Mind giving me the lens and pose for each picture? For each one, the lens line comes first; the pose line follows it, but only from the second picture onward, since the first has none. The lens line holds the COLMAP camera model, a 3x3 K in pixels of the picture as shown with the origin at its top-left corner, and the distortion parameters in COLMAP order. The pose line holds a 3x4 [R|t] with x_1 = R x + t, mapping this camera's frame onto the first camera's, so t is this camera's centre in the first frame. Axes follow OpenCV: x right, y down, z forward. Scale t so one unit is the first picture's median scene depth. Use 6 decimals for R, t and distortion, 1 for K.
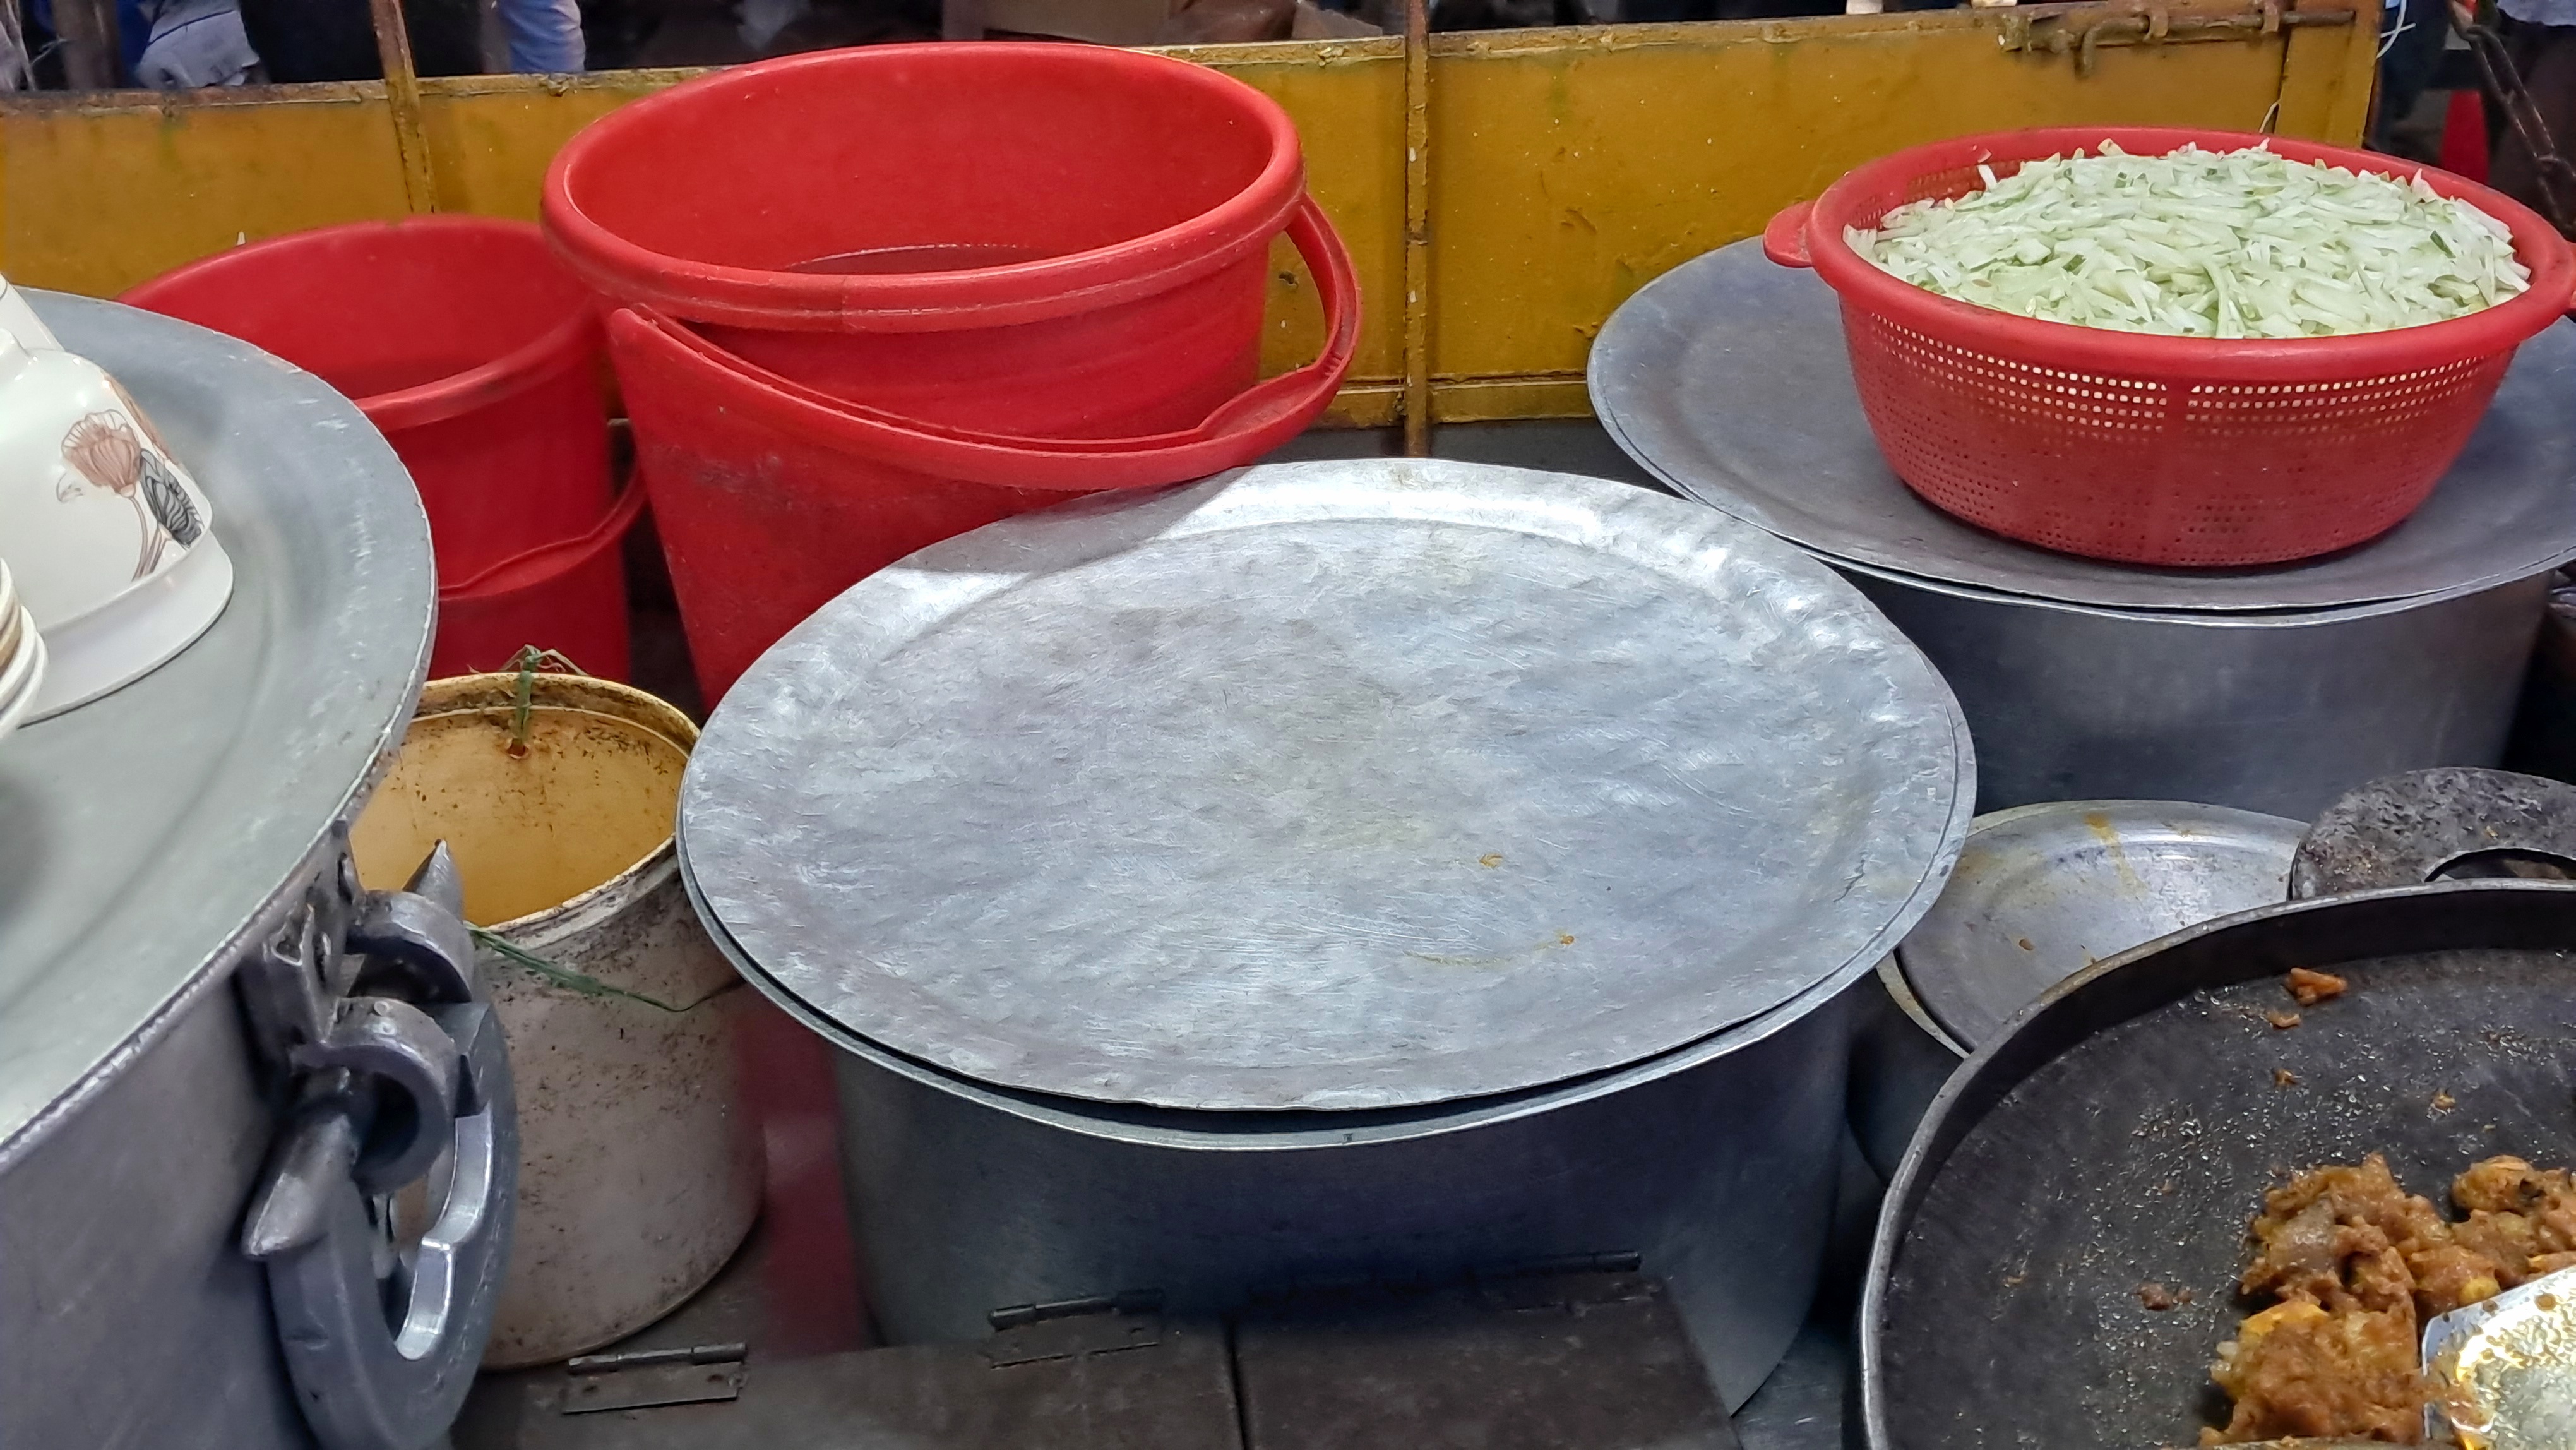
lens RADIAL K [[2528.9, 0, 1216.7], [0, 2528.9, 716.1], [0, 0, 1]] dist [0.129065, -0.358684]
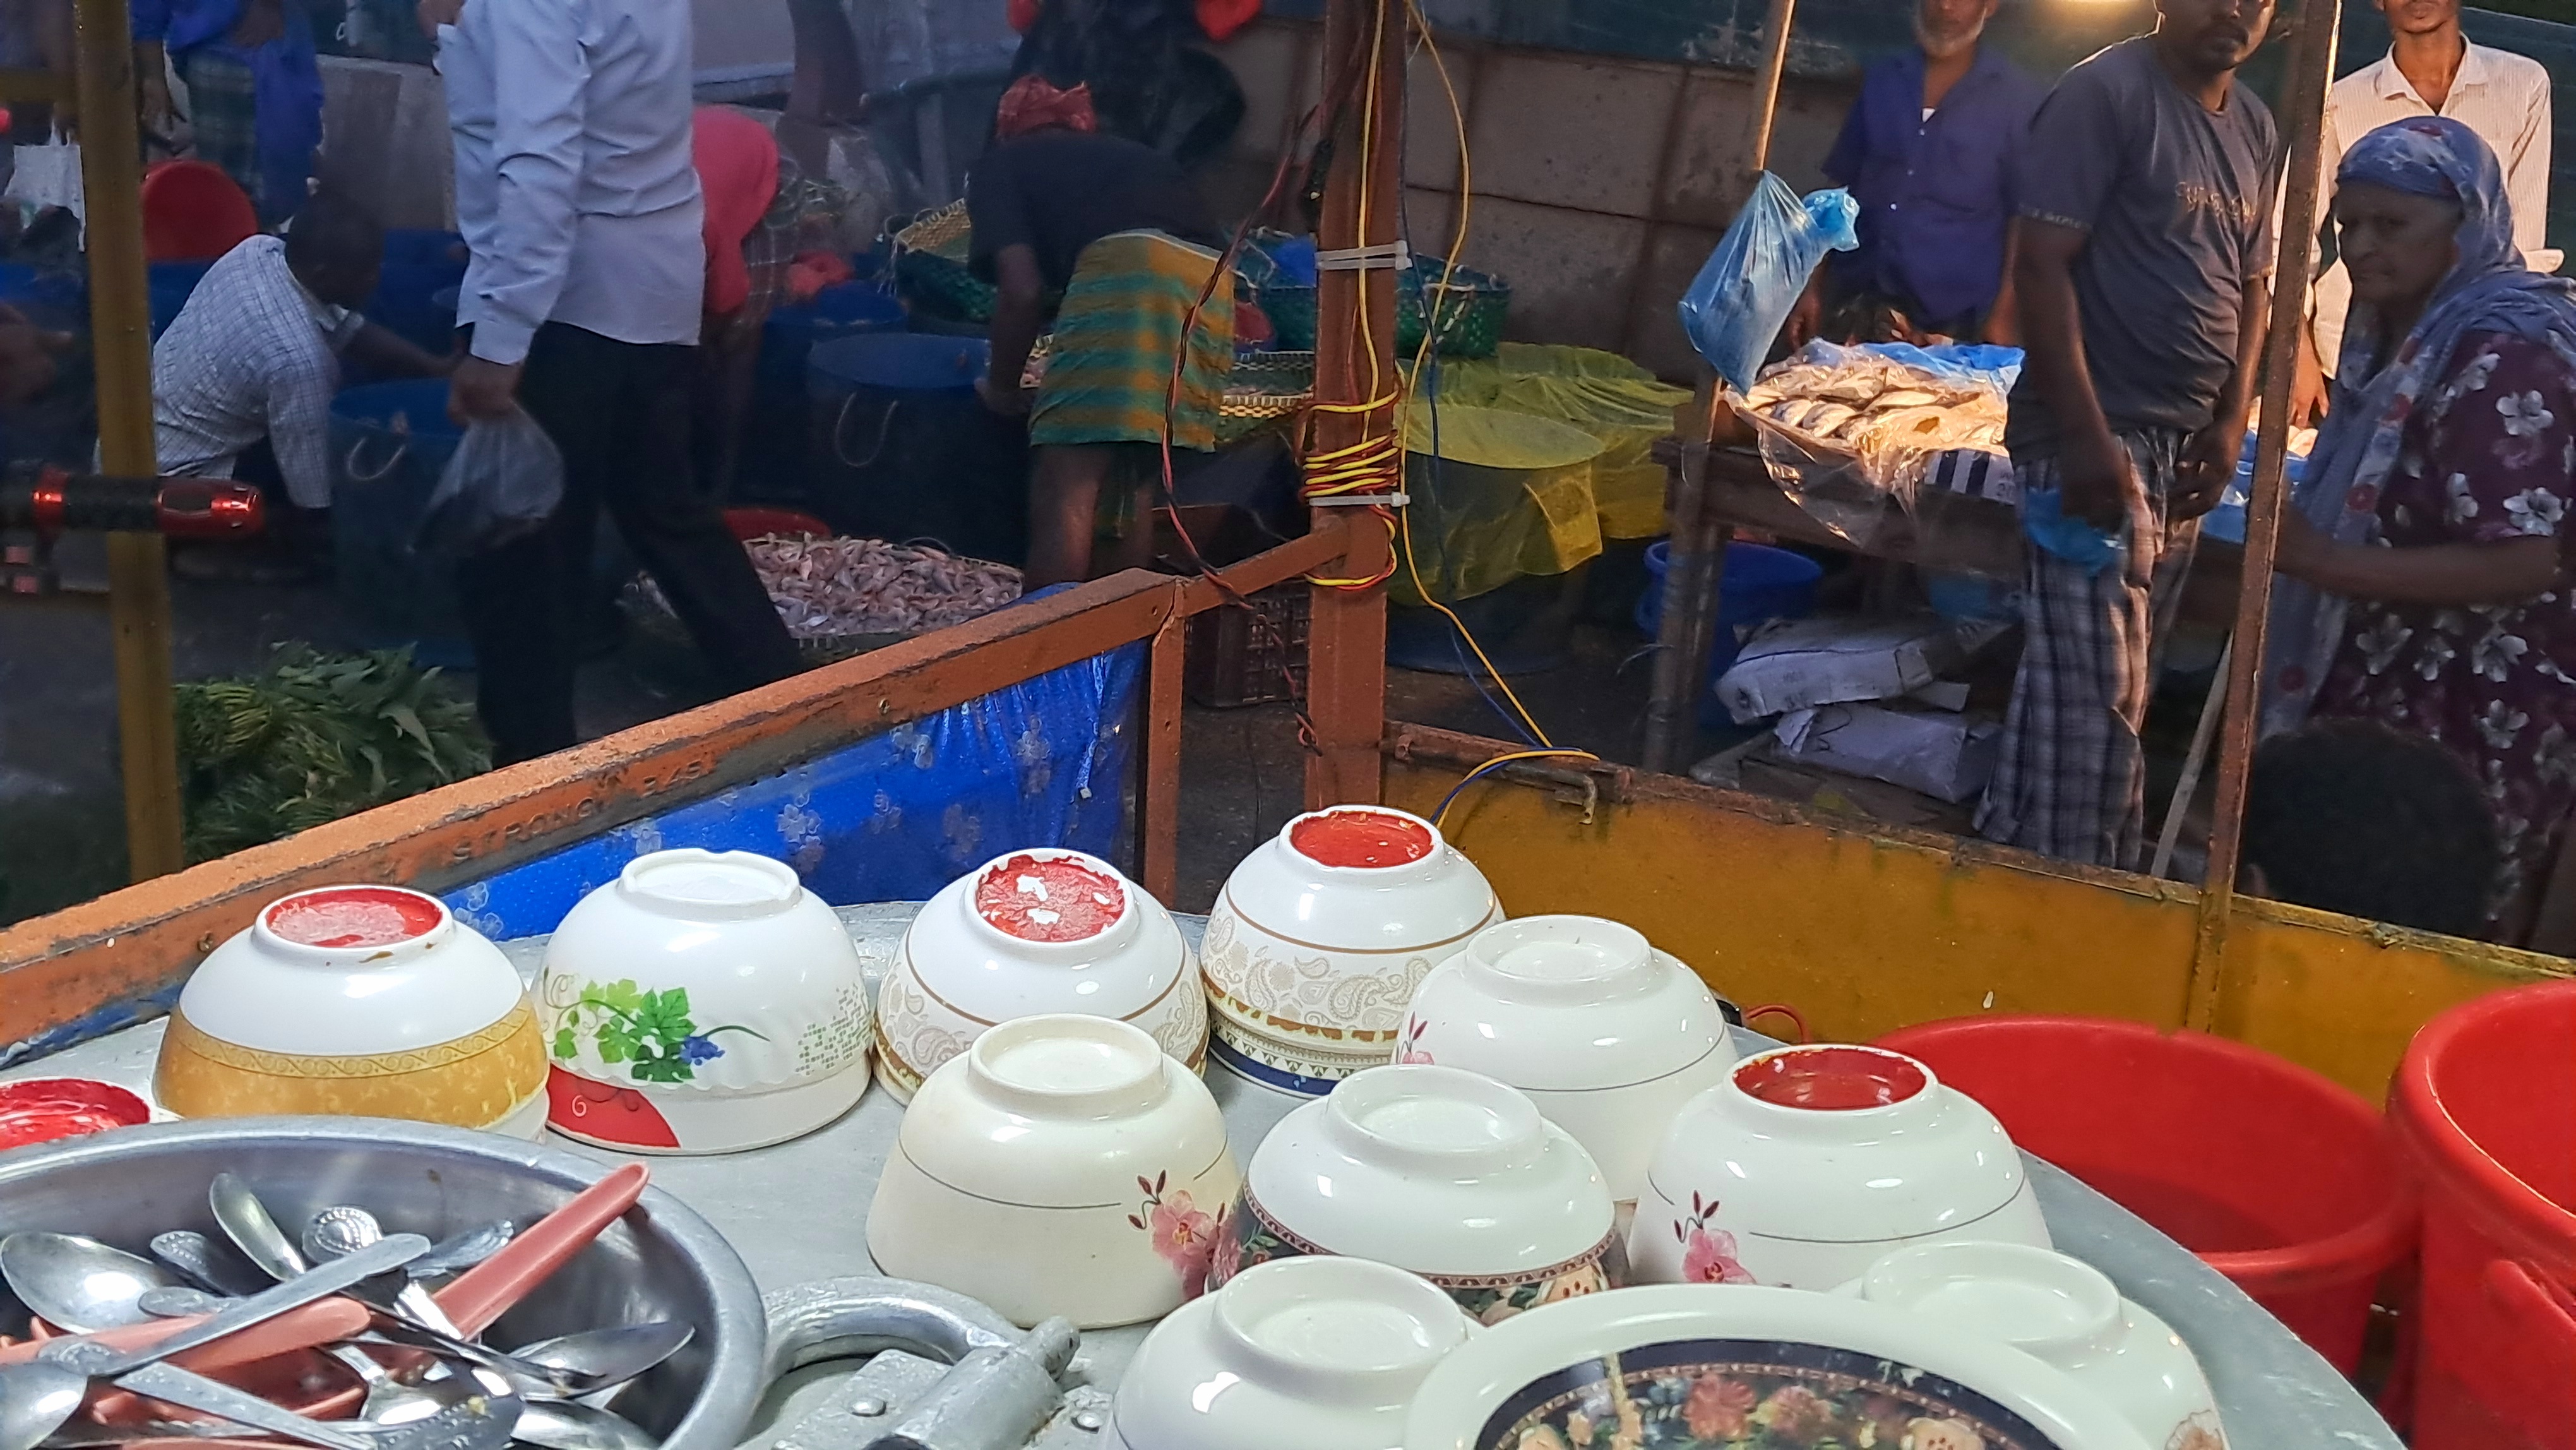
lens RADIAL K [[2540.5, 0, 1210.1], [0, 2540.5, 654.3], [0, 0, 1]] dist [0.205520, -0.703965]
pose [[0.830477, 0.200815, -0.519597, -0.186790], [-0.329533, 0.929150, -0.167596, -0.060404], [0.449128, 0.310409, 0.837813, 0.010617]]
